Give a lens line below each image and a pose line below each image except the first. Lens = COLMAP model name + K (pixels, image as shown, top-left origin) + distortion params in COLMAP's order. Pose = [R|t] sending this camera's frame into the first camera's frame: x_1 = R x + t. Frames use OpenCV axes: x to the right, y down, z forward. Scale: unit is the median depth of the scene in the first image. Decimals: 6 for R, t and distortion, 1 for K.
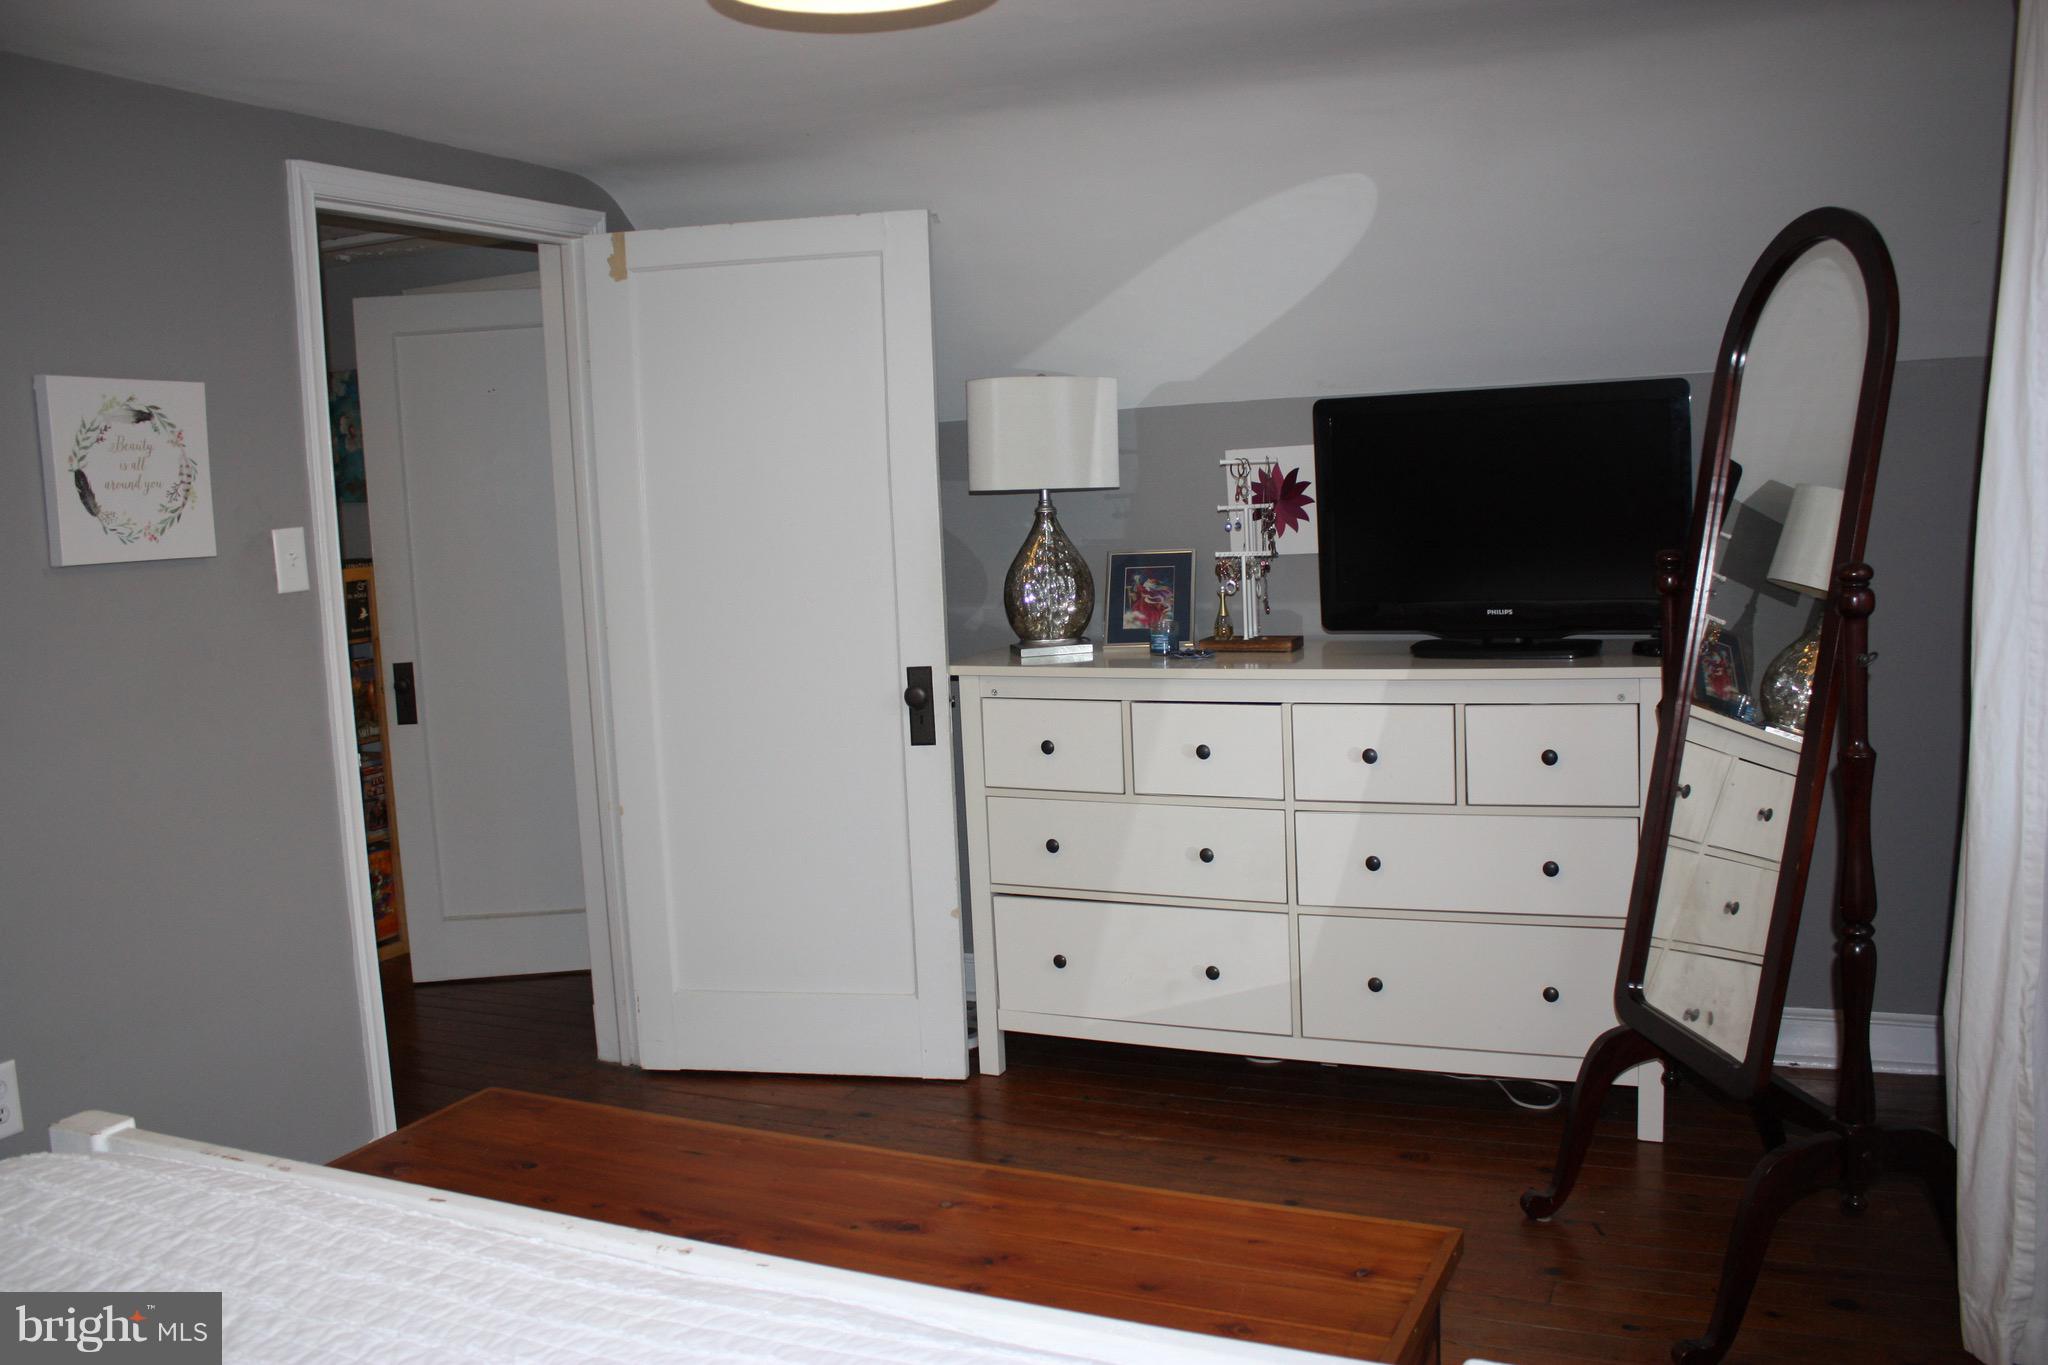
lens RADIAL K [[1758.8, 0, 1025.0], [0, 1758.8, 686.6], [0, 0, 1]] dist [-0.000012, 0.007552]
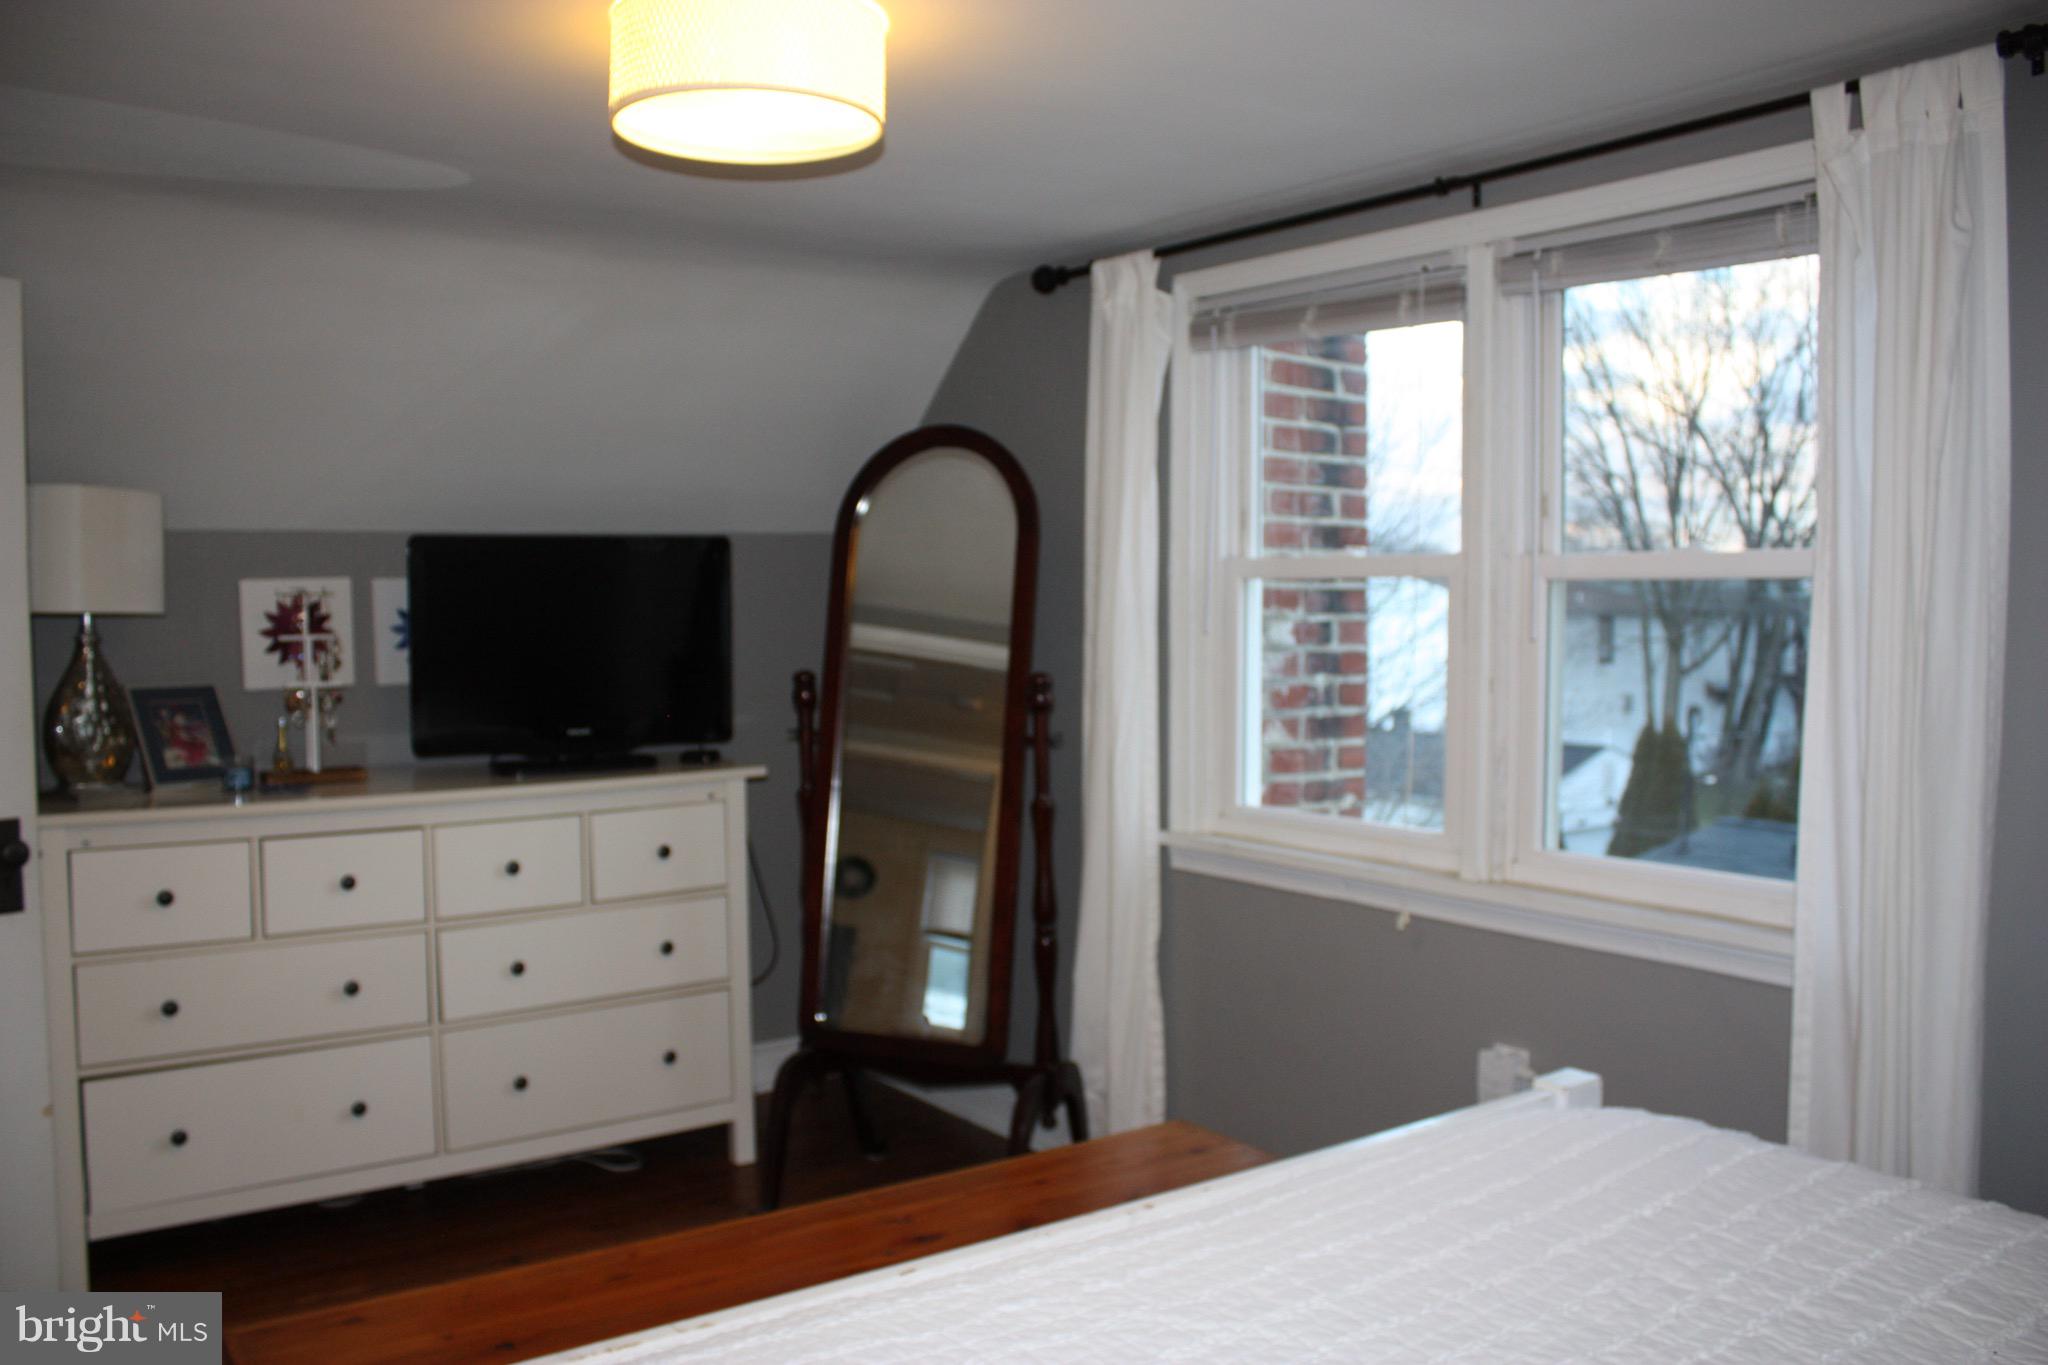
lens RADIAL K [[1758.8, 0, 1024.2], [0, 1758.8, 681.2], [0, 0, 1]] dist [-0.000012, 0.007552]
pose [[0.548775, -0.000100, 0.835970, -0.490728], [0.082274, 0.995152, -0.053890, 0.008751], [-0.831911, 0.098352, 0.546123, 0.129892]]
